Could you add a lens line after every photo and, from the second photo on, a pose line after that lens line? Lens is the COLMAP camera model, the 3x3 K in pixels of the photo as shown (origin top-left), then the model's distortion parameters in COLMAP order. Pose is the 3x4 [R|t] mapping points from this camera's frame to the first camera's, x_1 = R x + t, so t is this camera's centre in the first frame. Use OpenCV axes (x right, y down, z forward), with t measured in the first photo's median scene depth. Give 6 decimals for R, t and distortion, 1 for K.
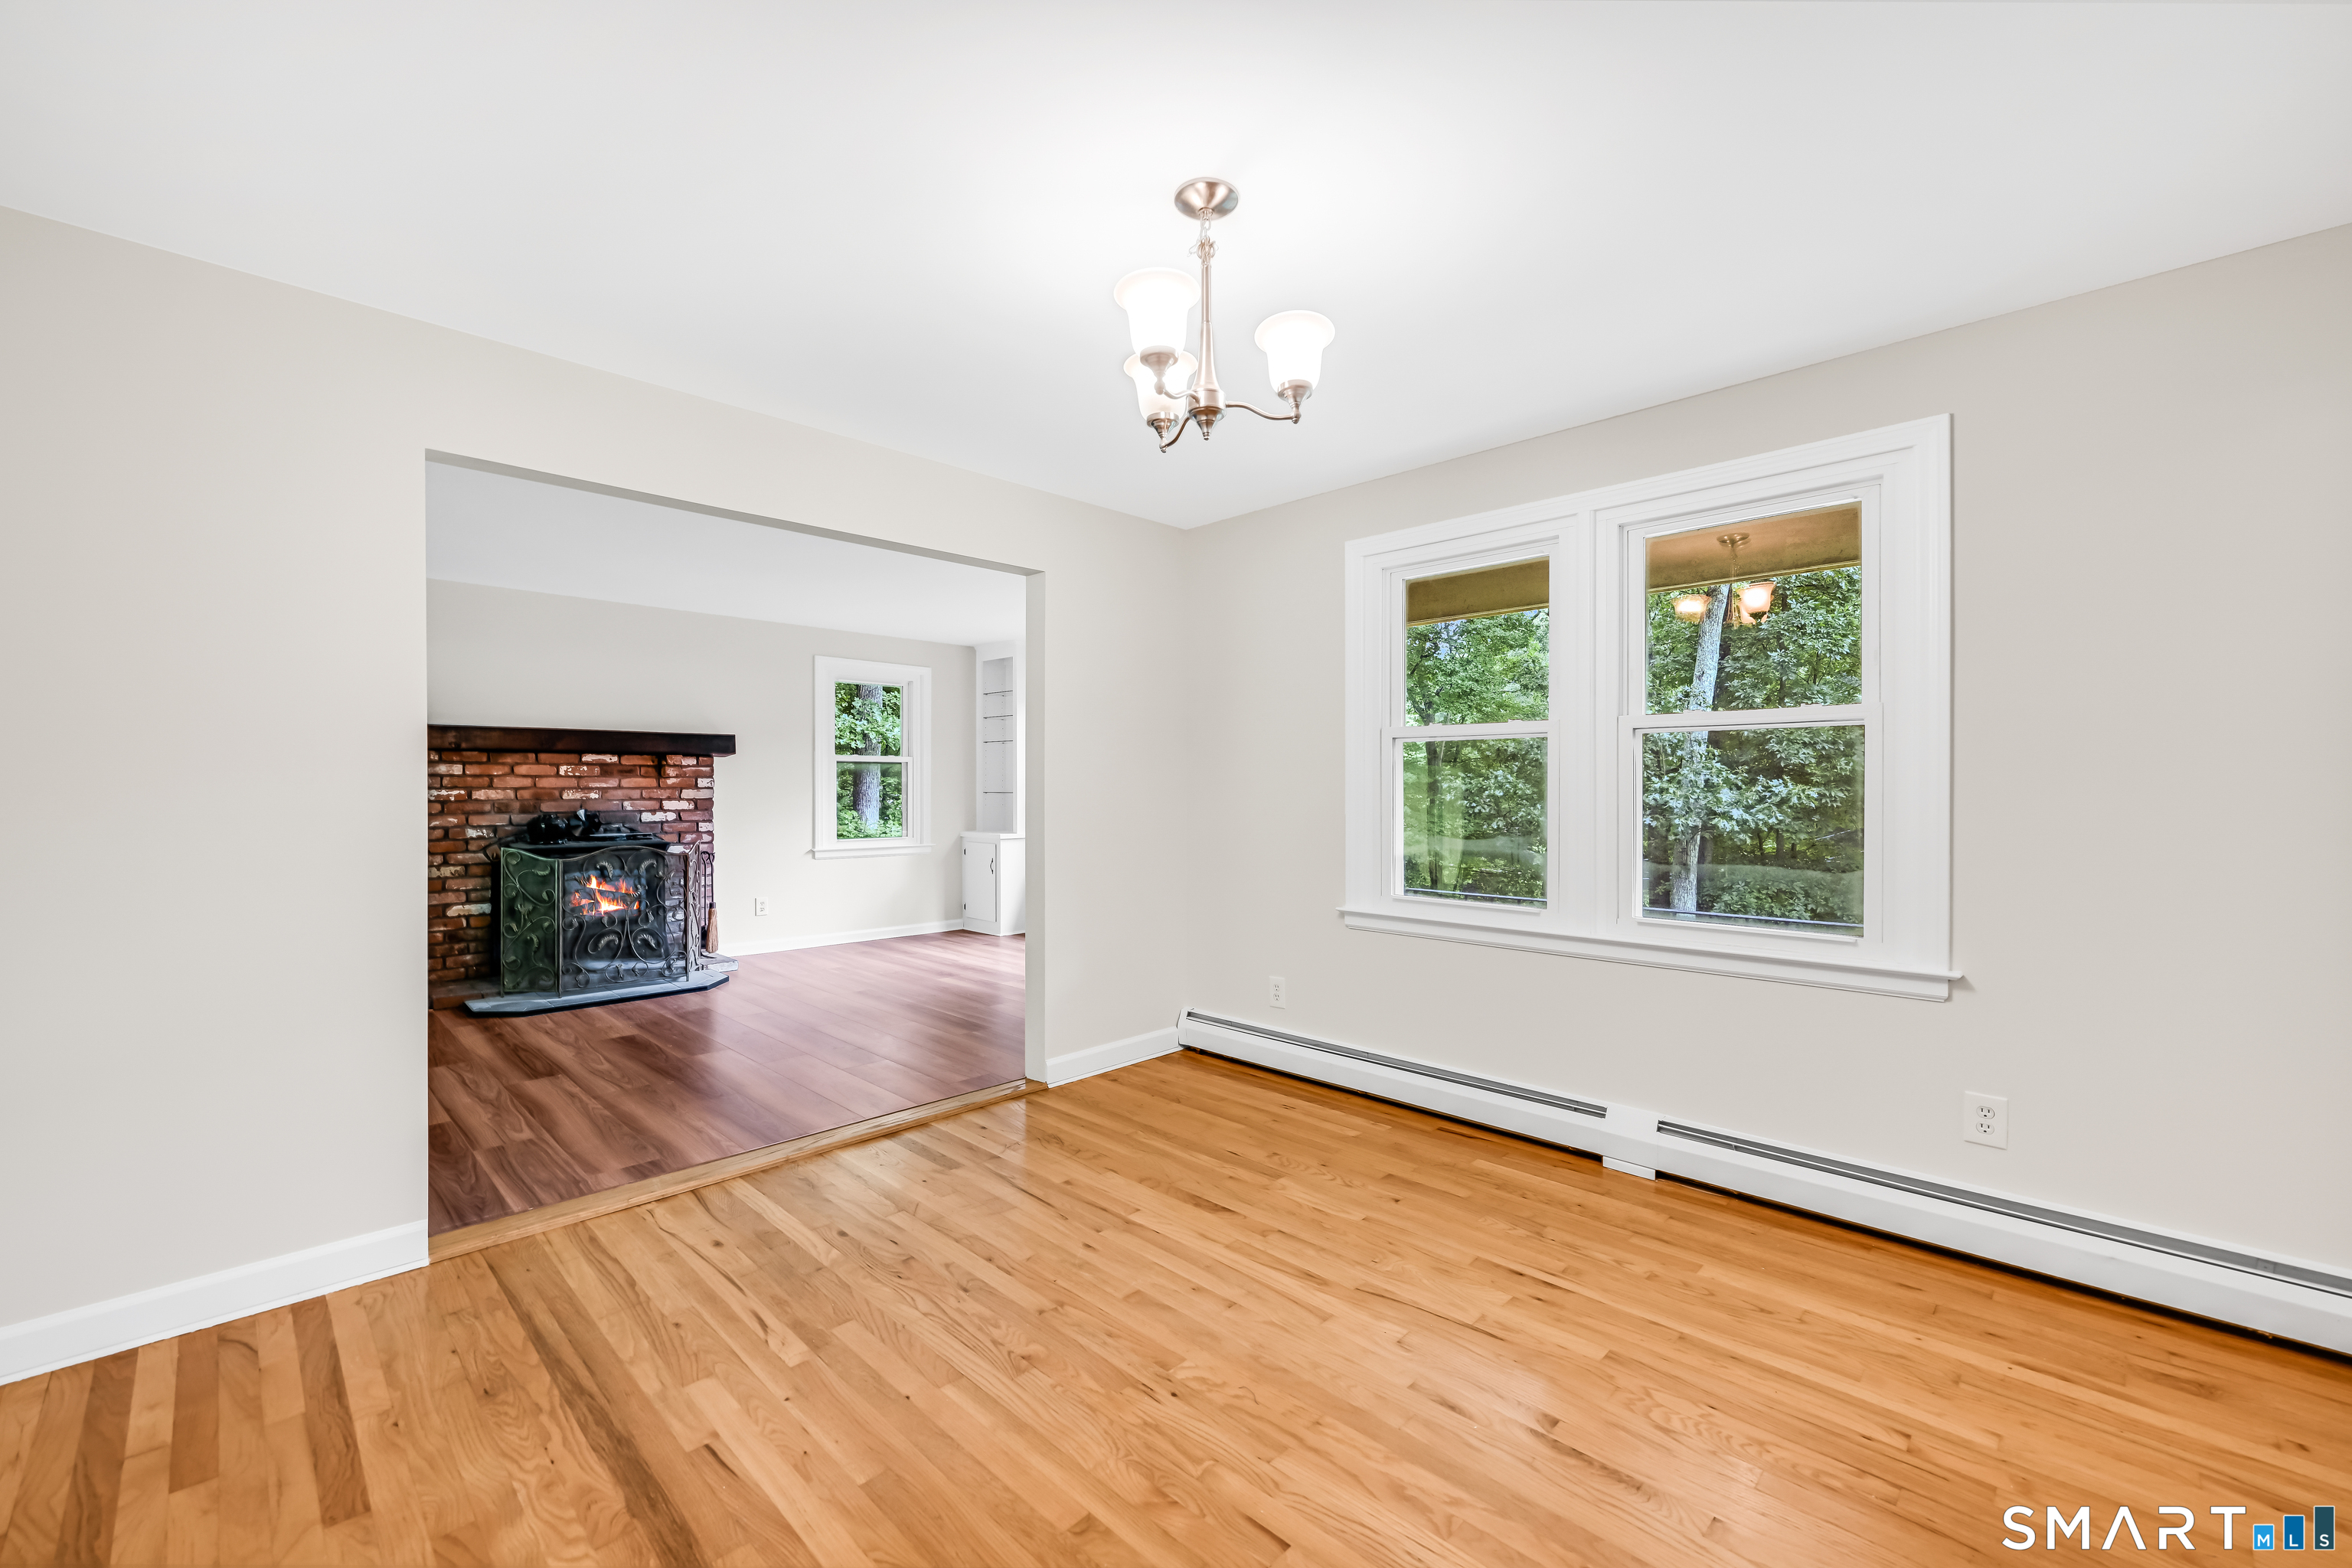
lens RADIAL K [[940.2, 0, 1174.6], [0, 940.2, 780.6], [0, 0, 1]] dist [-0.000332, 0.000562]
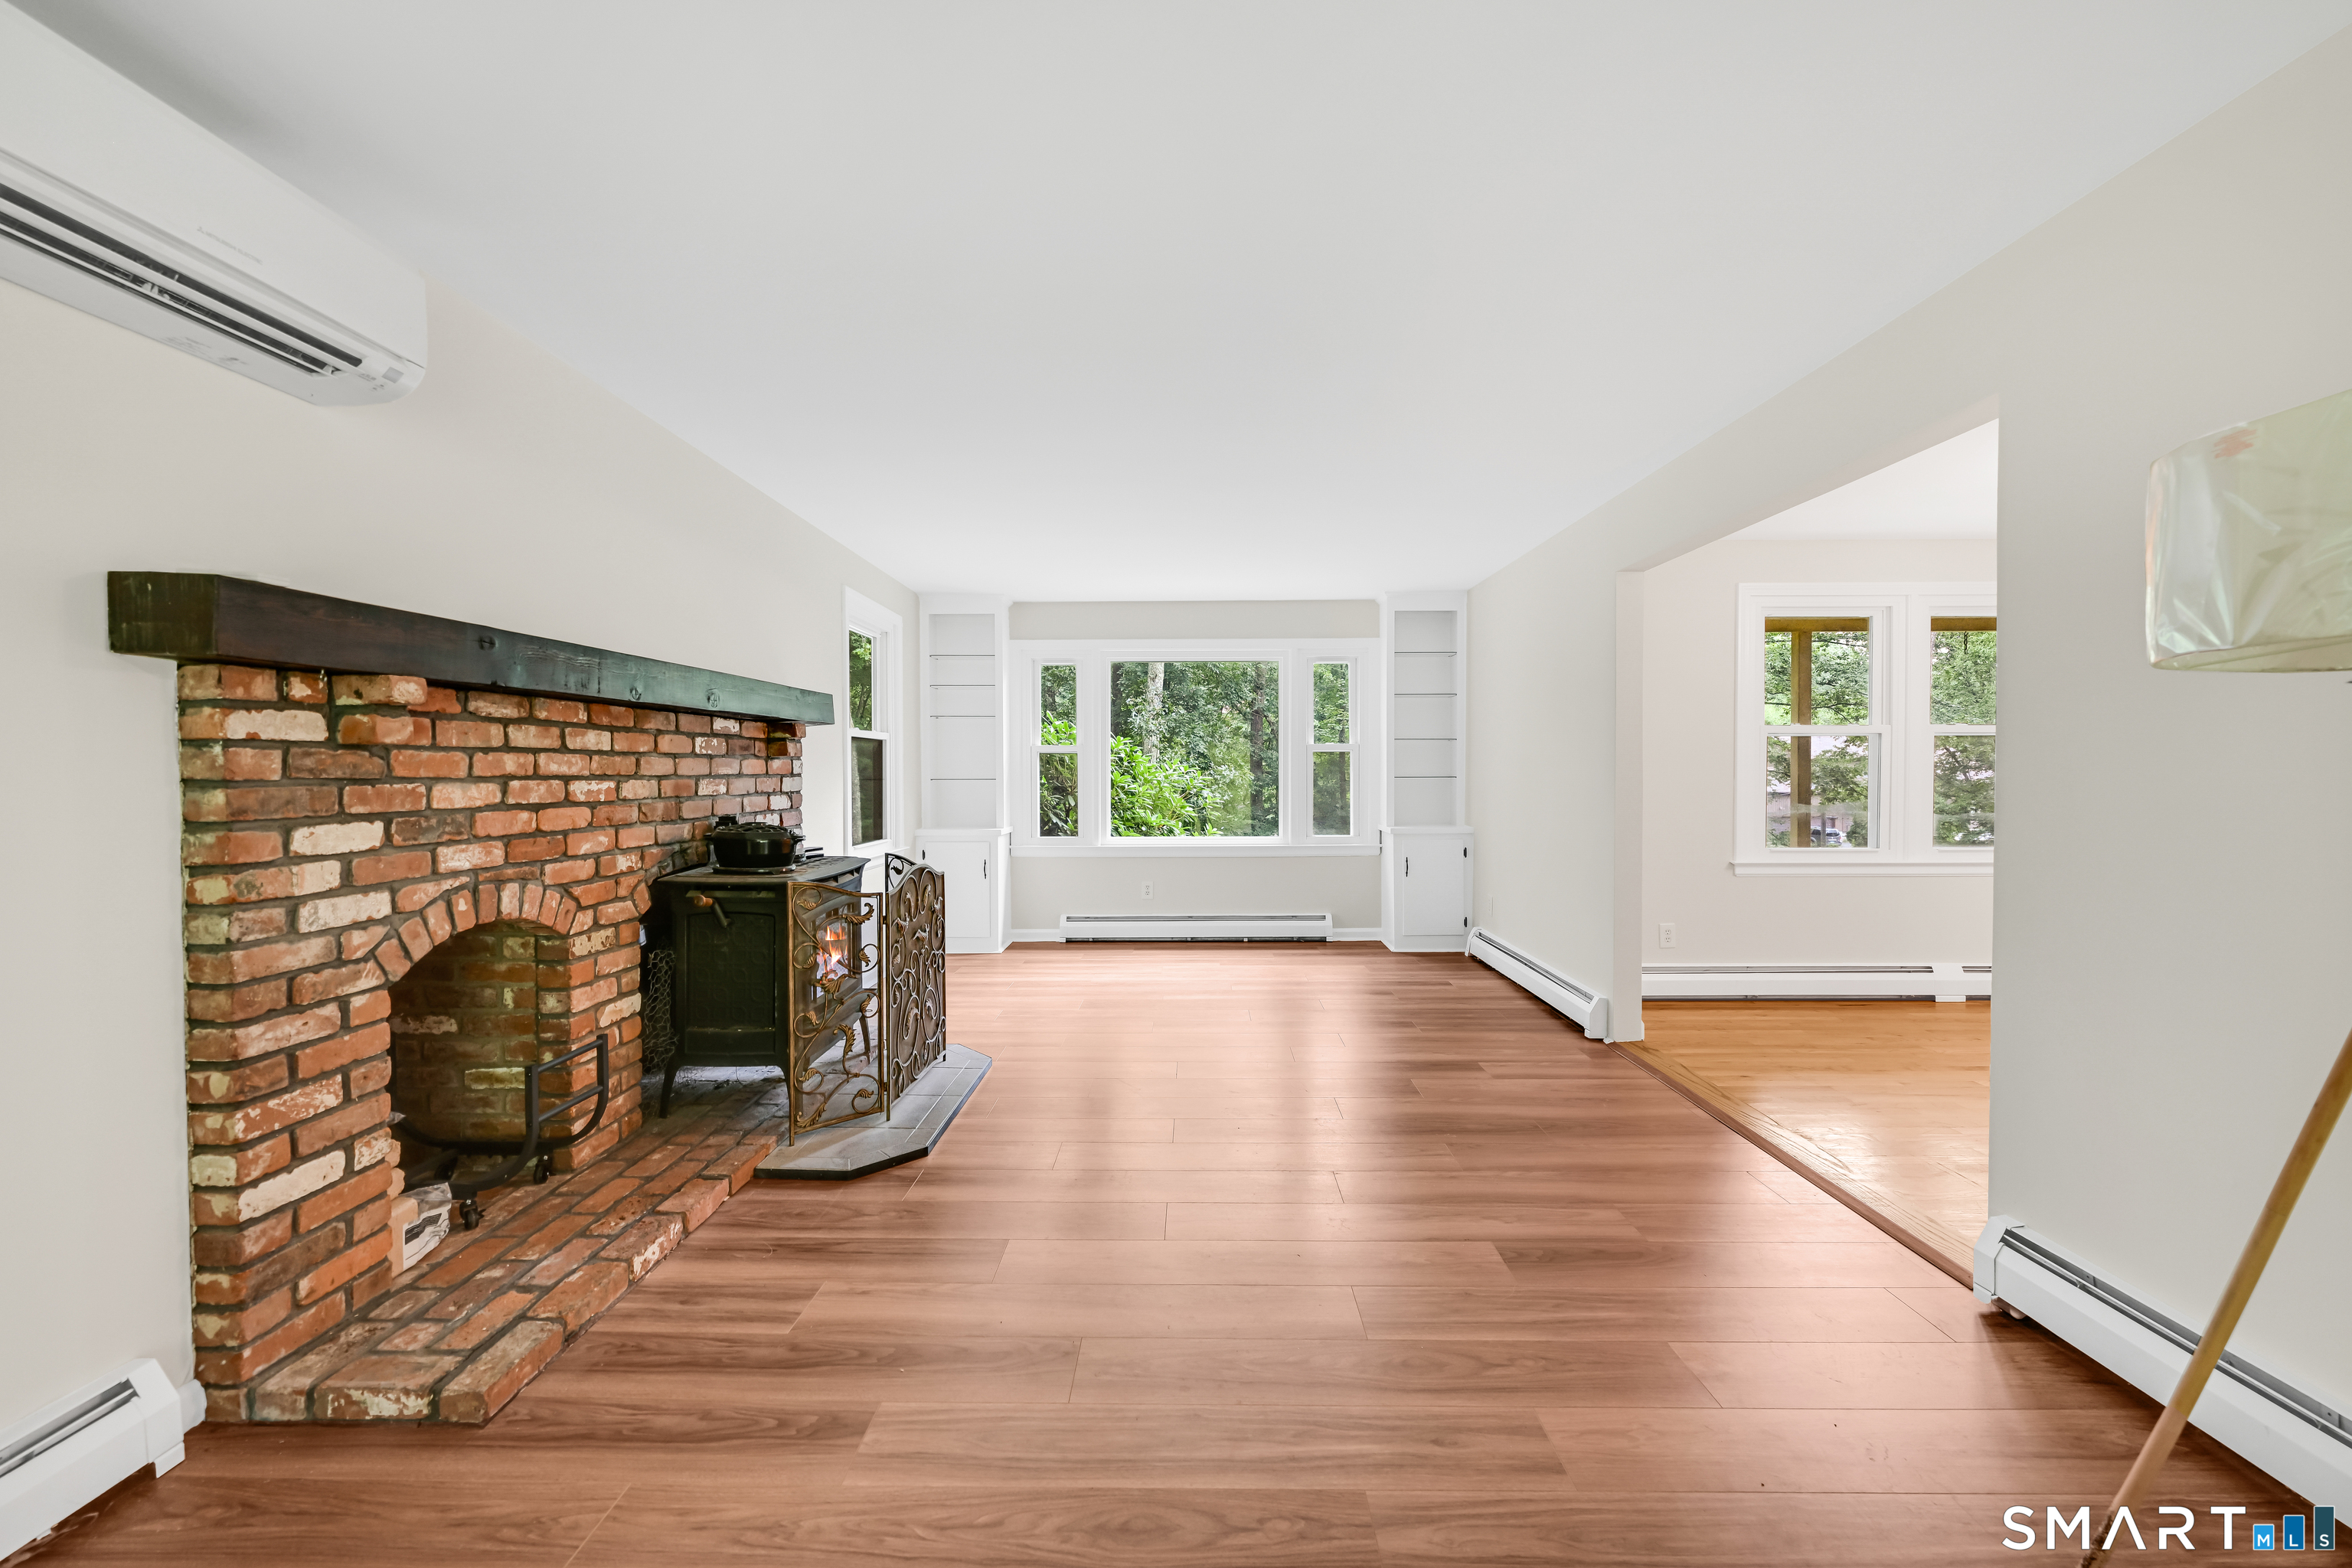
lens RADIAL K [[940.2, 0, 1180.4], [0, 940.2, 781.2], [0, 0, 1]] dist [-0.000332, 0.000562]
pose [[0.719535, -0.010985, 0.694370, -1.072252], [-0.000485, 0.999867, 0.016320, 0.001775], [-0.694457, -0.012080, 0.719433, 0.493448]]
